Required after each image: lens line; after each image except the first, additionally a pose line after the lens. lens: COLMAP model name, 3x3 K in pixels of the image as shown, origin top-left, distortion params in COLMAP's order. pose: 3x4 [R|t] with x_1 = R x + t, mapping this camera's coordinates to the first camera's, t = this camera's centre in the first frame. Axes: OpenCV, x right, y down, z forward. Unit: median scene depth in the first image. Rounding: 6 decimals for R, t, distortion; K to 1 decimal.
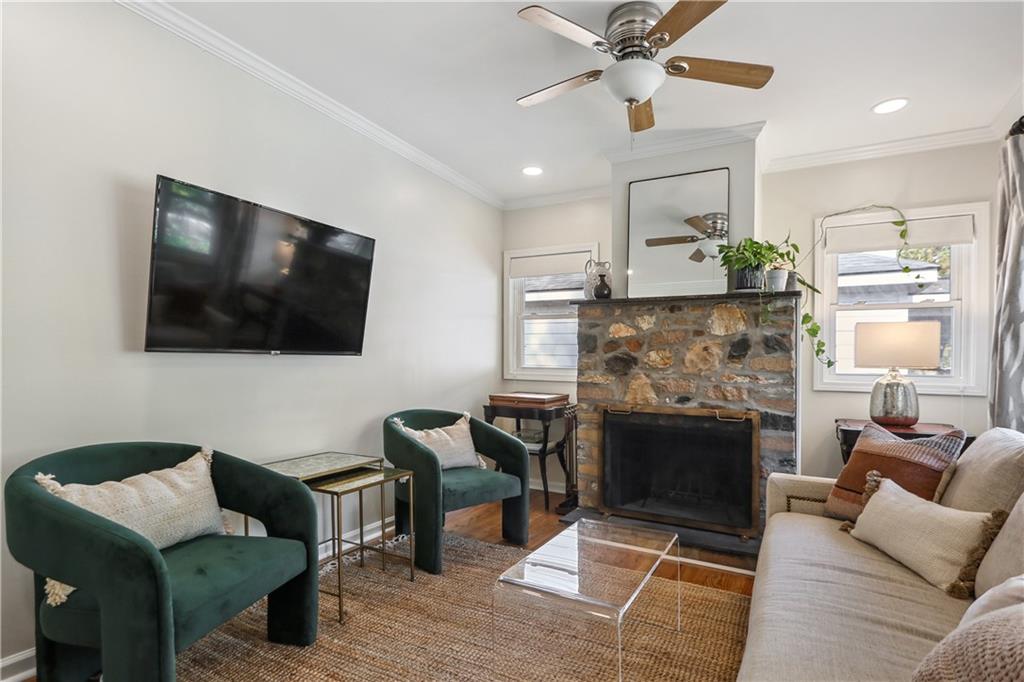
lens RADIAL K [[501.8, 0, 455.2], [0, 501.8, 379.3], [0, 0, 1]] dist [-0.008733, 0.002430]
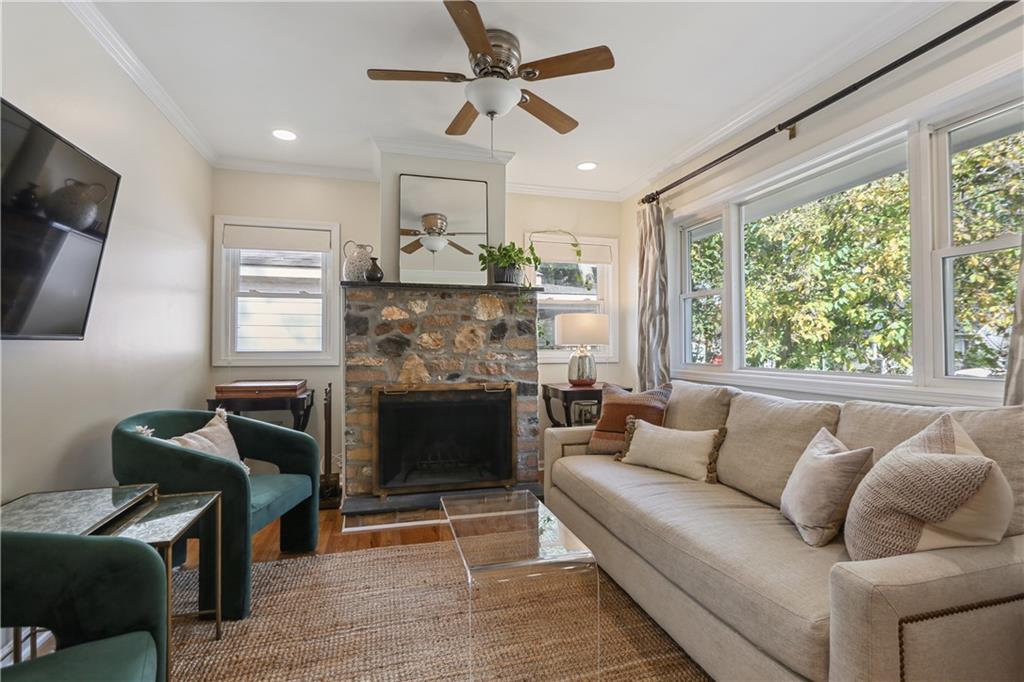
lens RADIAL K [[501.8, 0, 501.2], [0, 501.8, 341.6], [0, 0, 1]] dist [-0.008733, 0.002430]
pose [[0.700198, -0.011803, 0.713851, -0.273992], [0.038489, 0.999033, -0.021235, -0.009742], [-0.712910, 0.042344, 0.699975, 0.131516]]
